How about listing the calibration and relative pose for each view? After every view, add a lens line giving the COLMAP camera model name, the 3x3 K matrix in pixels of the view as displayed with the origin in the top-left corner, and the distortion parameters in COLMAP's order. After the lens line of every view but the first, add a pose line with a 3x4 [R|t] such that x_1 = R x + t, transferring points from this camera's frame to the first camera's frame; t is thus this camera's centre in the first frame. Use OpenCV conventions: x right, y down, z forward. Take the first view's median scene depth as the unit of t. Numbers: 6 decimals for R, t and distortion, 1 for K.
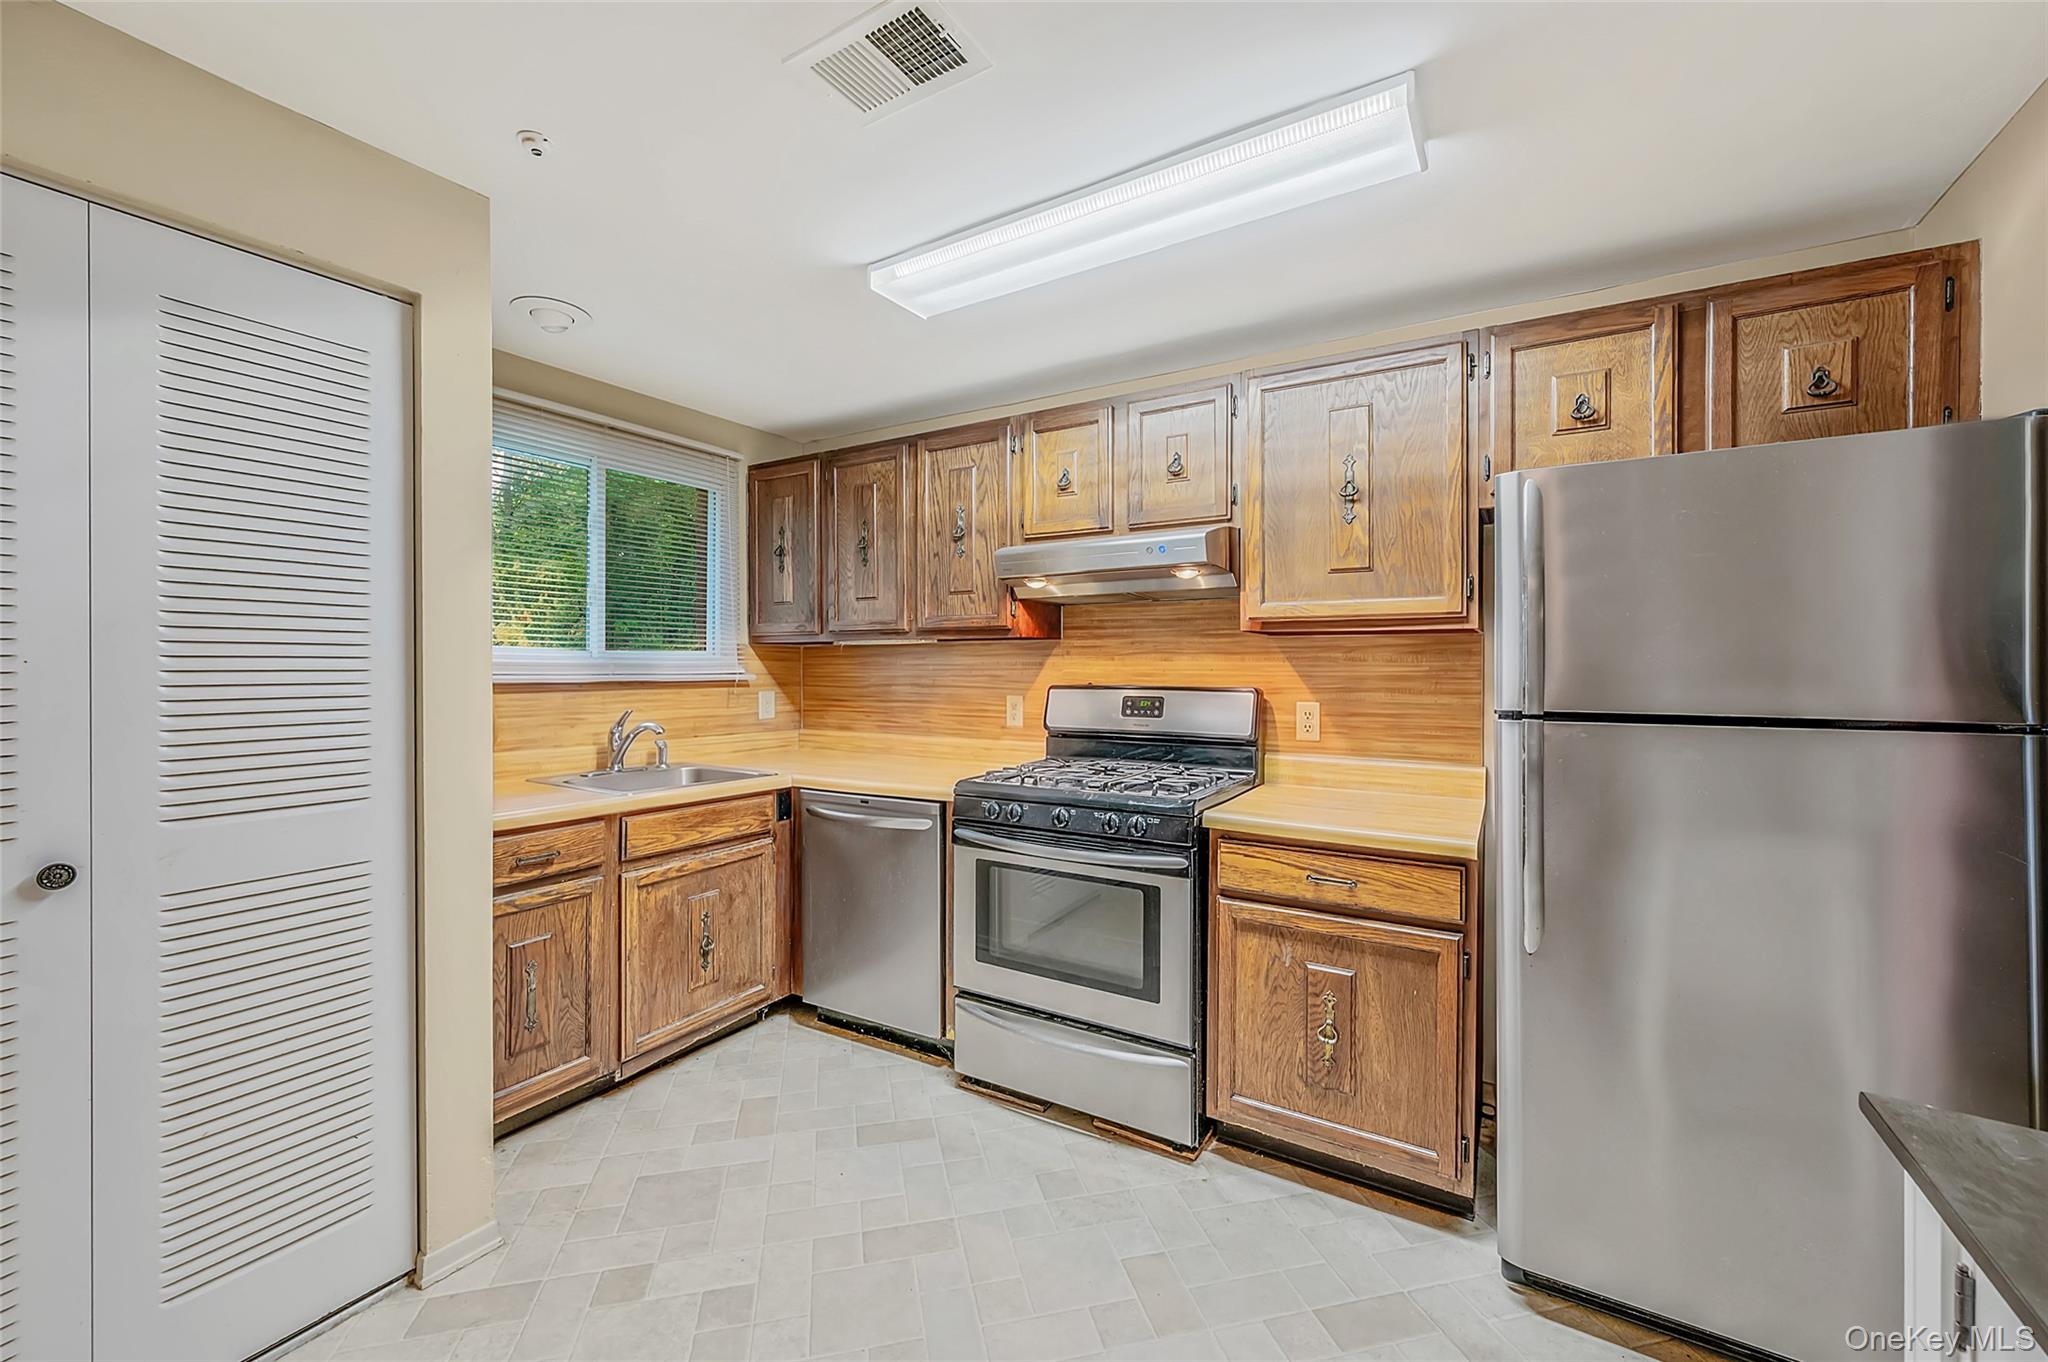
lens RADIAL K [[812.0, 0, 1022.6], [0, 812.0, 668.8], [0, 0, 1]] dist [0.000283, -0.000290]
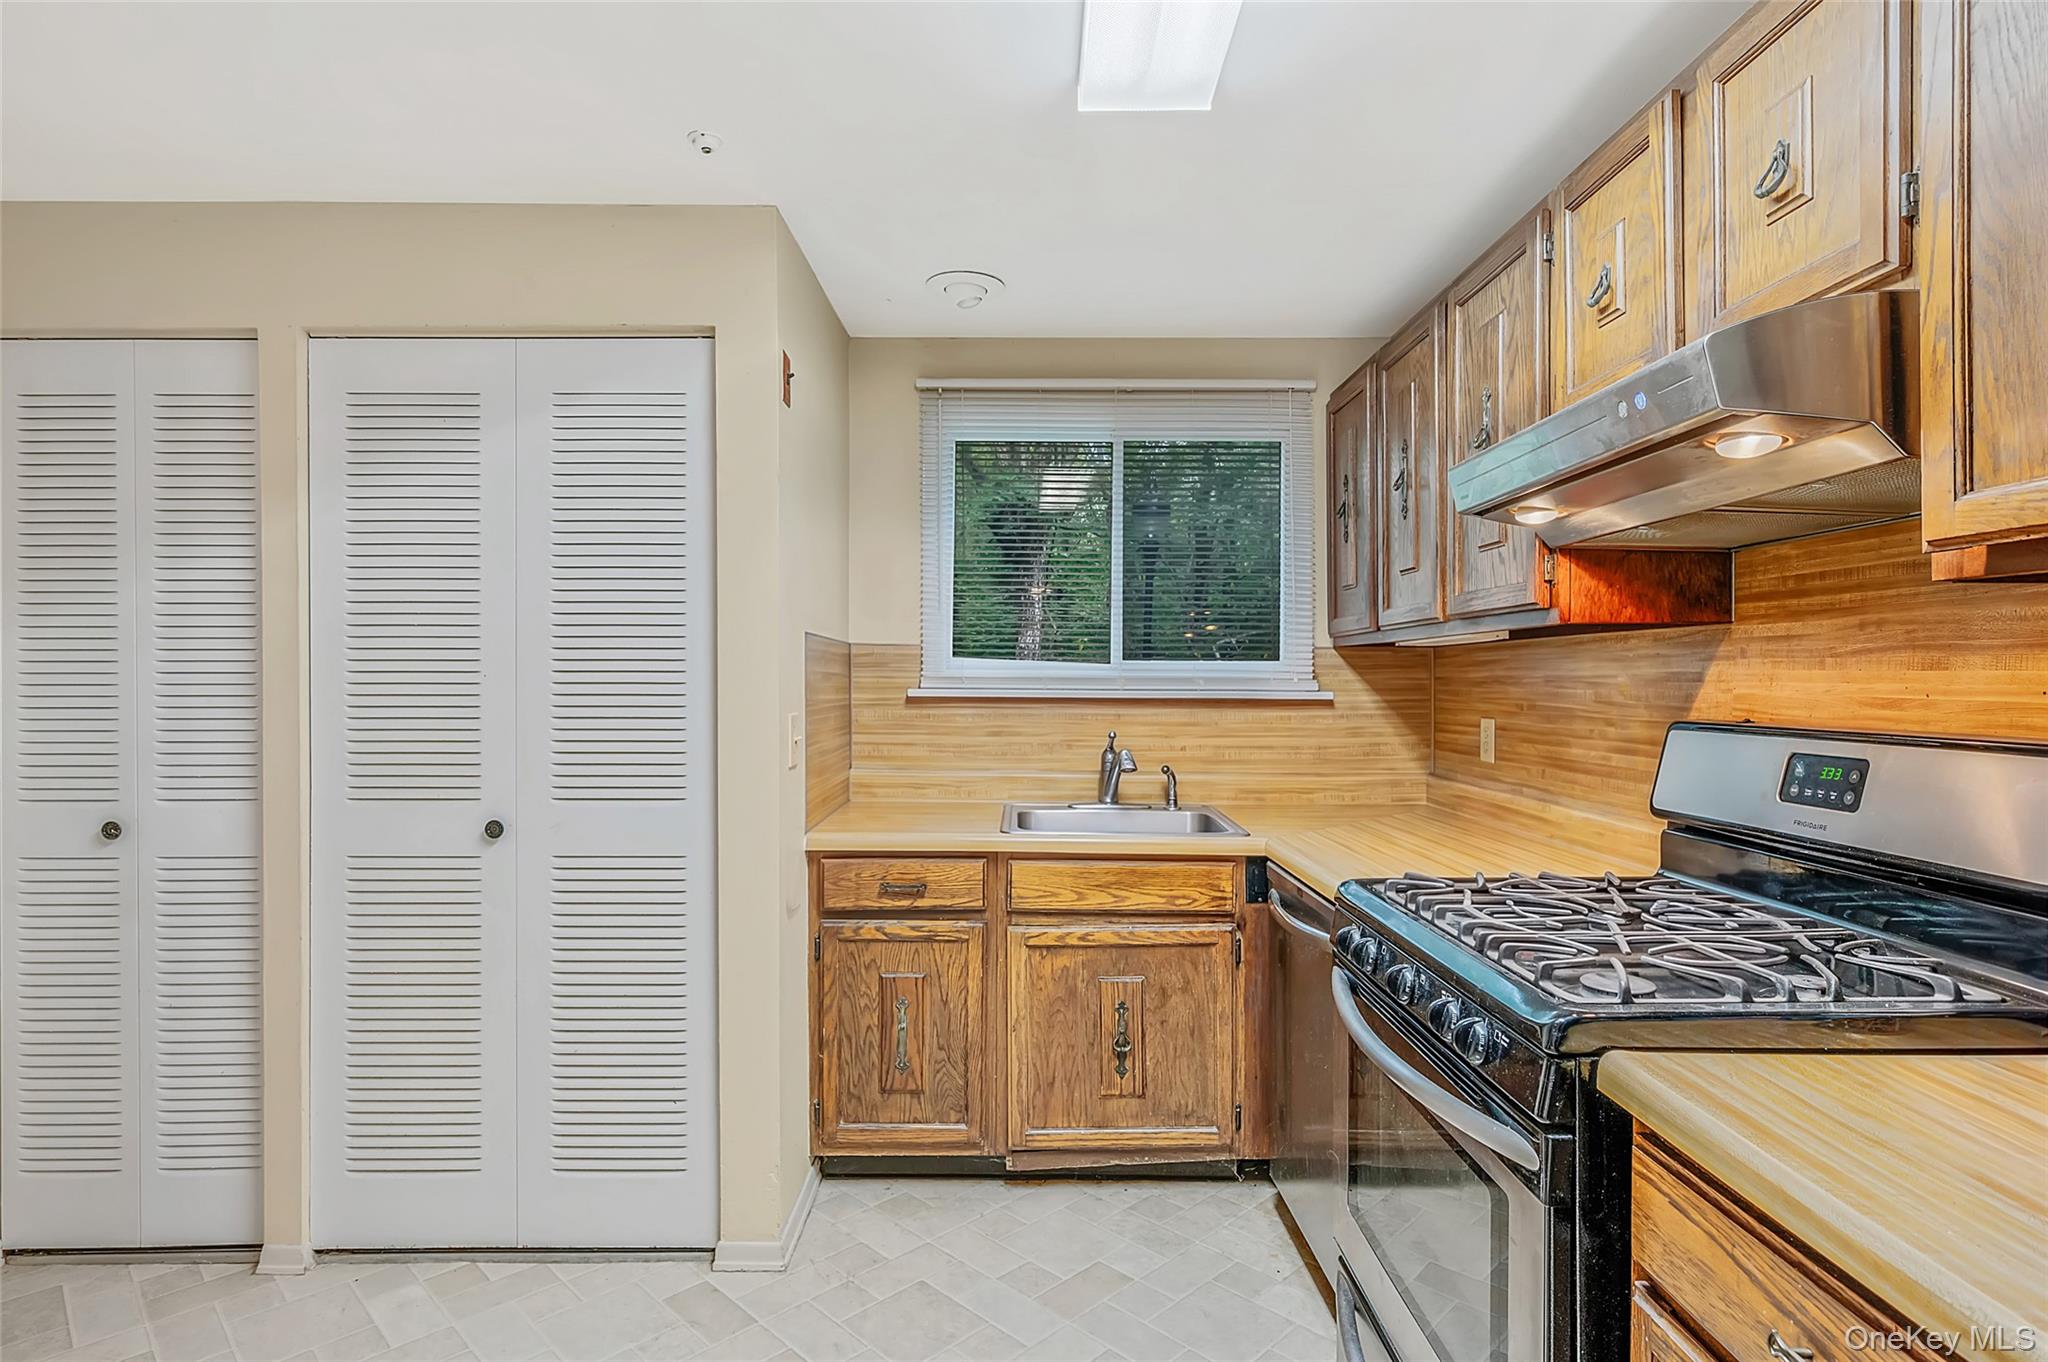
lens RADIAL K [[1068.4, 0, 1025.8], [0, 1068.4, 683.8], [0, 0, 1]] dist [0.003580, -0.000334]
pose [[0.529019, 0.005491, -0.848592, 0.420236], [-0.004702, 0.999983, 0.003539, -0.002764], [0.848597, 0.002117, 0.529036, 0.394450]]
